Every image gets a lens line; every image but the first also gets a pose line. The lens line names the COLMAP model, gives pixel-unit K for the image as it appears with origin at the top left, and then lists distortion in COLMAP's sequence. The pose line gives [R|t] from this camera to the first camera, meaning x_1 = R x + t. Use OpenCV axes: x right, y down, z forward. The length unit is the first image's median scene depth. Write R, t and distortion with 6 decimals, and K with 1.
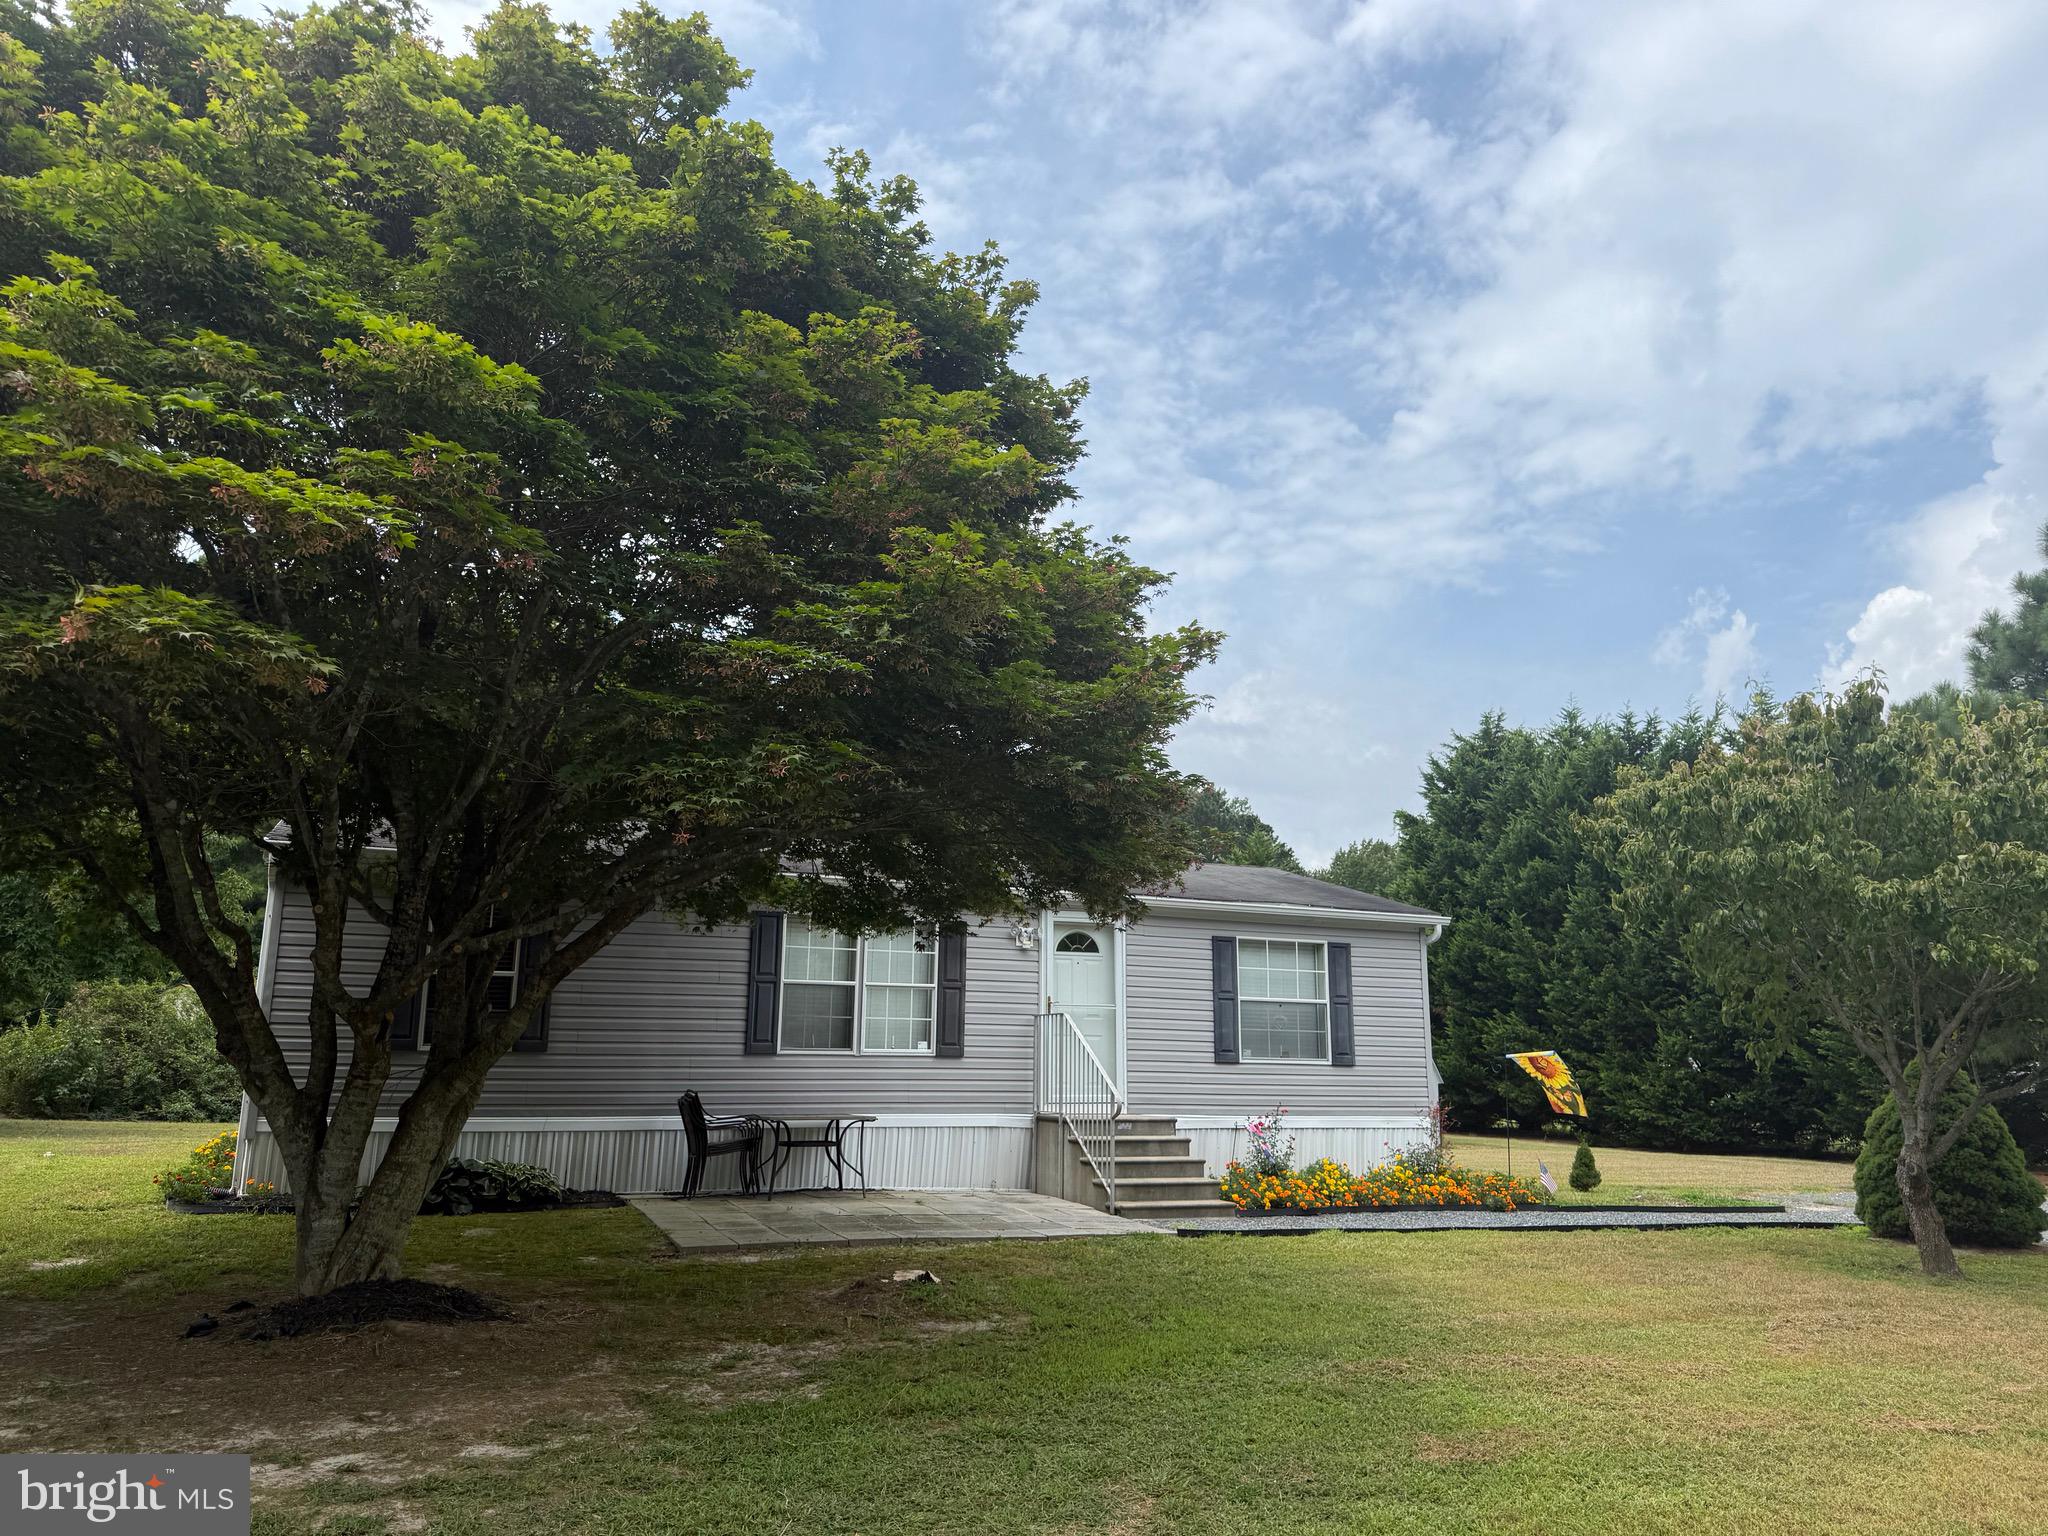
lens RADIAL K [[1438.0, 0, 1011.1], [0, 1438.0, 771.2], [0, 0, 1]] dist [0.114915, -0.183700]
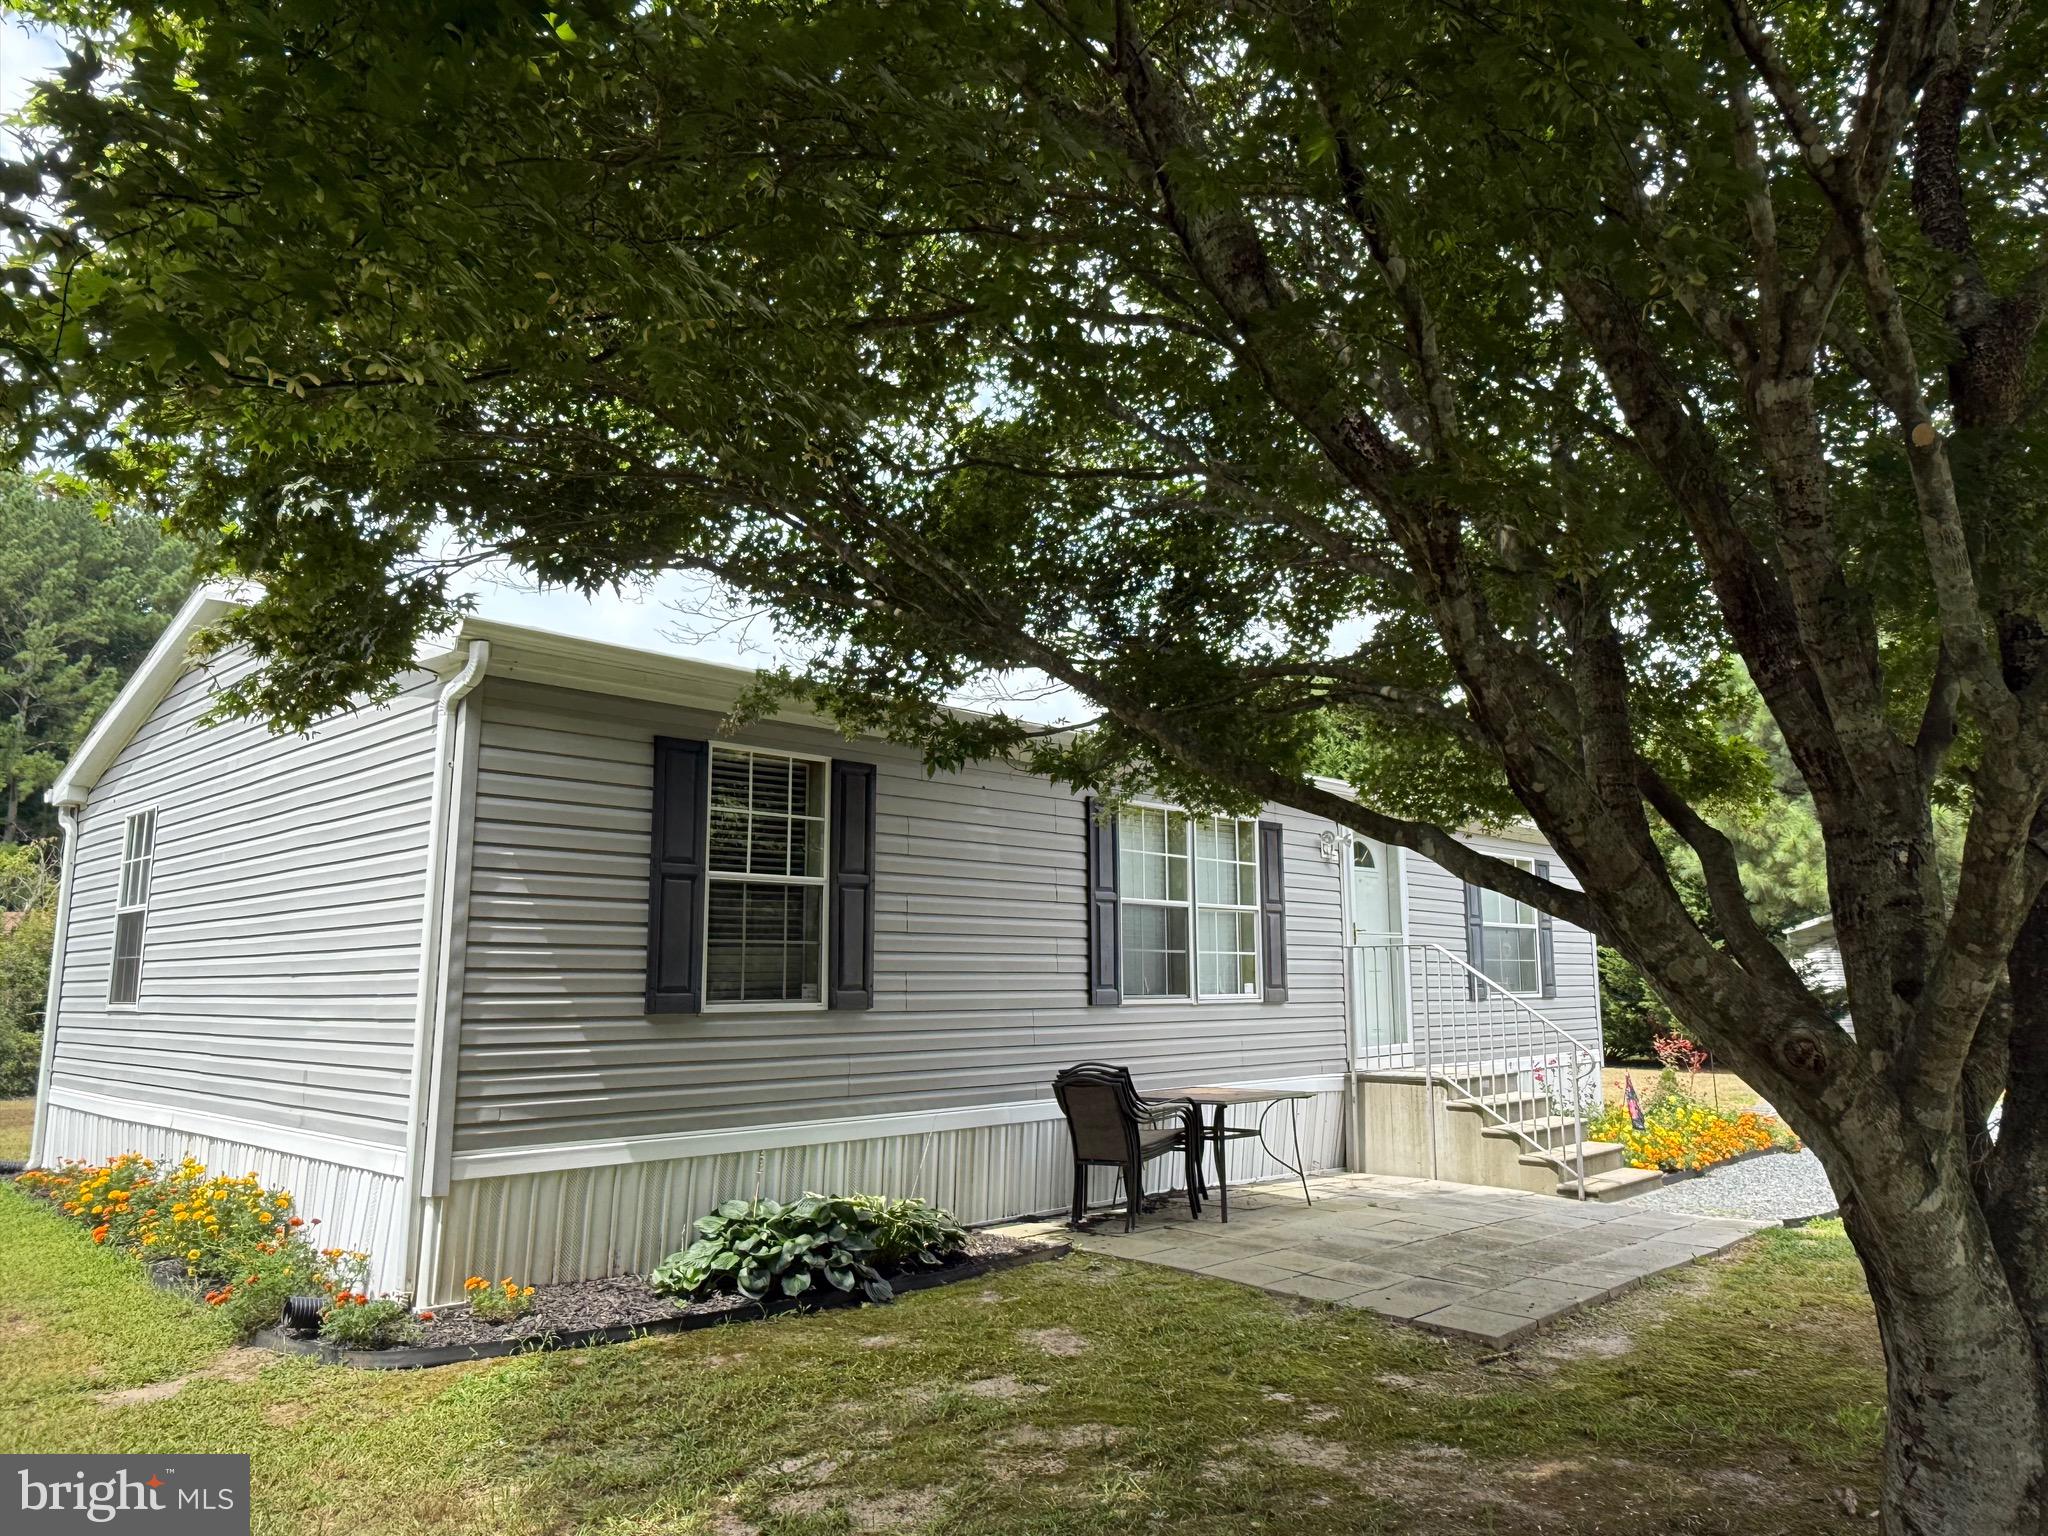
lens RADIAL K [[1395.9, 0, 1074.2], [0, 1395.9, 761.0], [0, 0, 1]] dist [0.000791, 0.001804]
pose [[0.905887, 0.048165, 0.420772, -0.488566], [-0.066090, 0.997418, 0.028113, 0.065809], [-0.418332, -0.053276, 0.906731, 0.435625]]
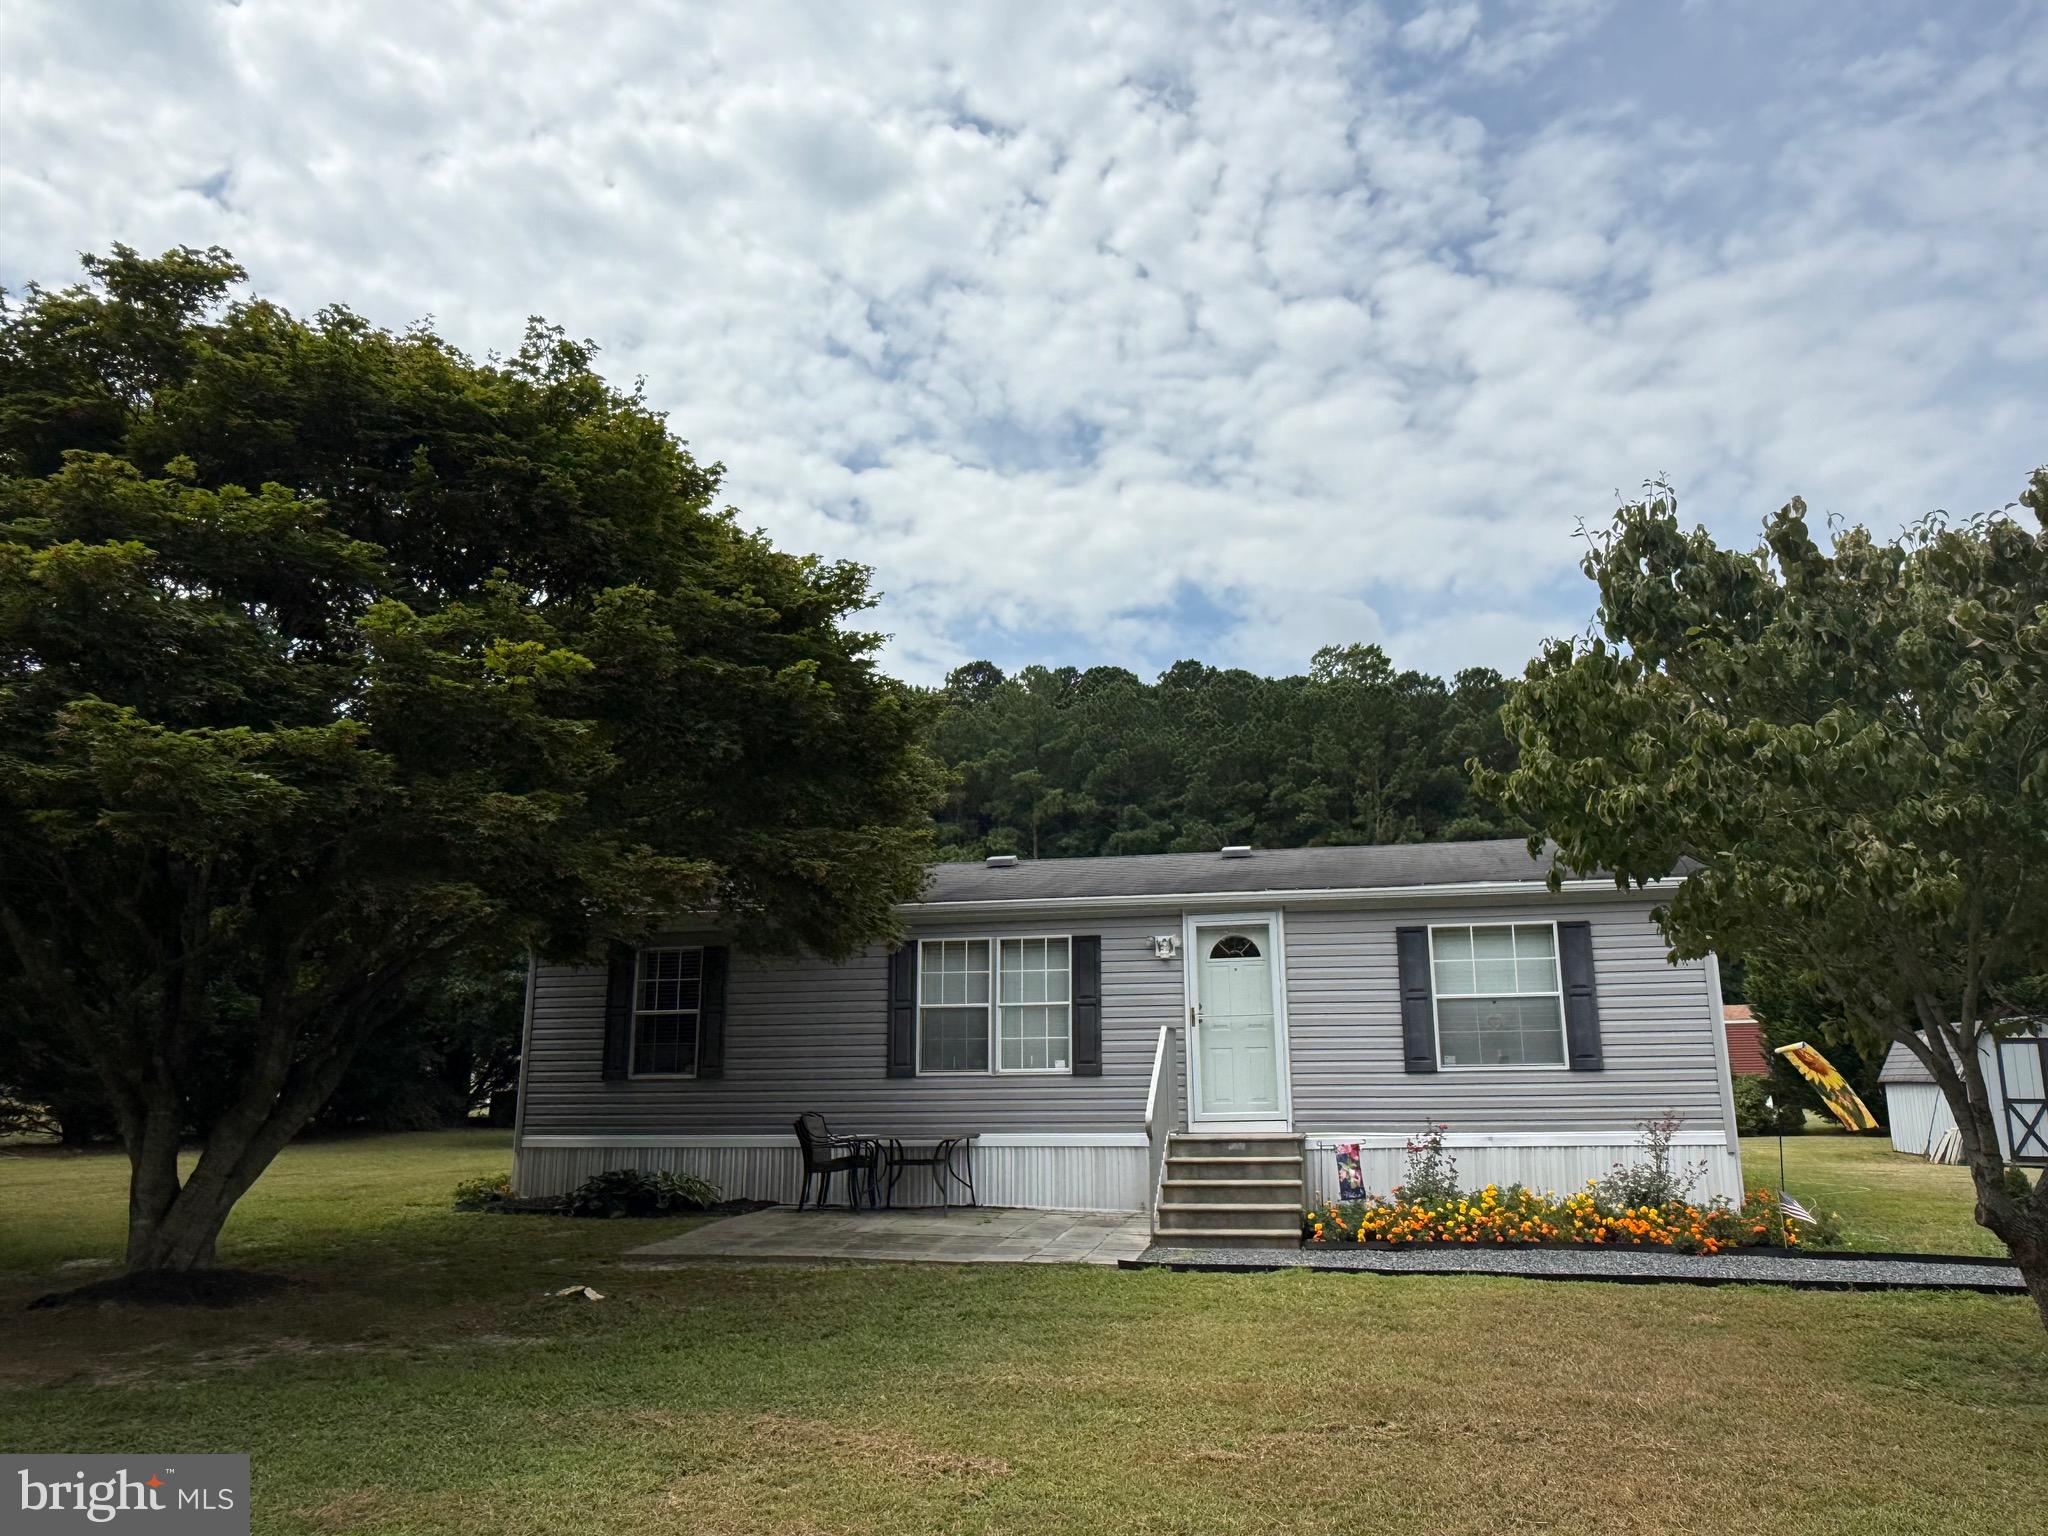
lens RADIAL K [[1395.9, 0, 1074.2], [0, 1395.9, 761.0], [0, 0, 1]] dist [0.000791, 0.001804]
pose [[0.835772, -0.144211, -0.529800, 0.526377], [0.131839, 0.989372, -0.061328, 0.049085], [0.533013, -0.018592, 0.845903, 0.221578]]
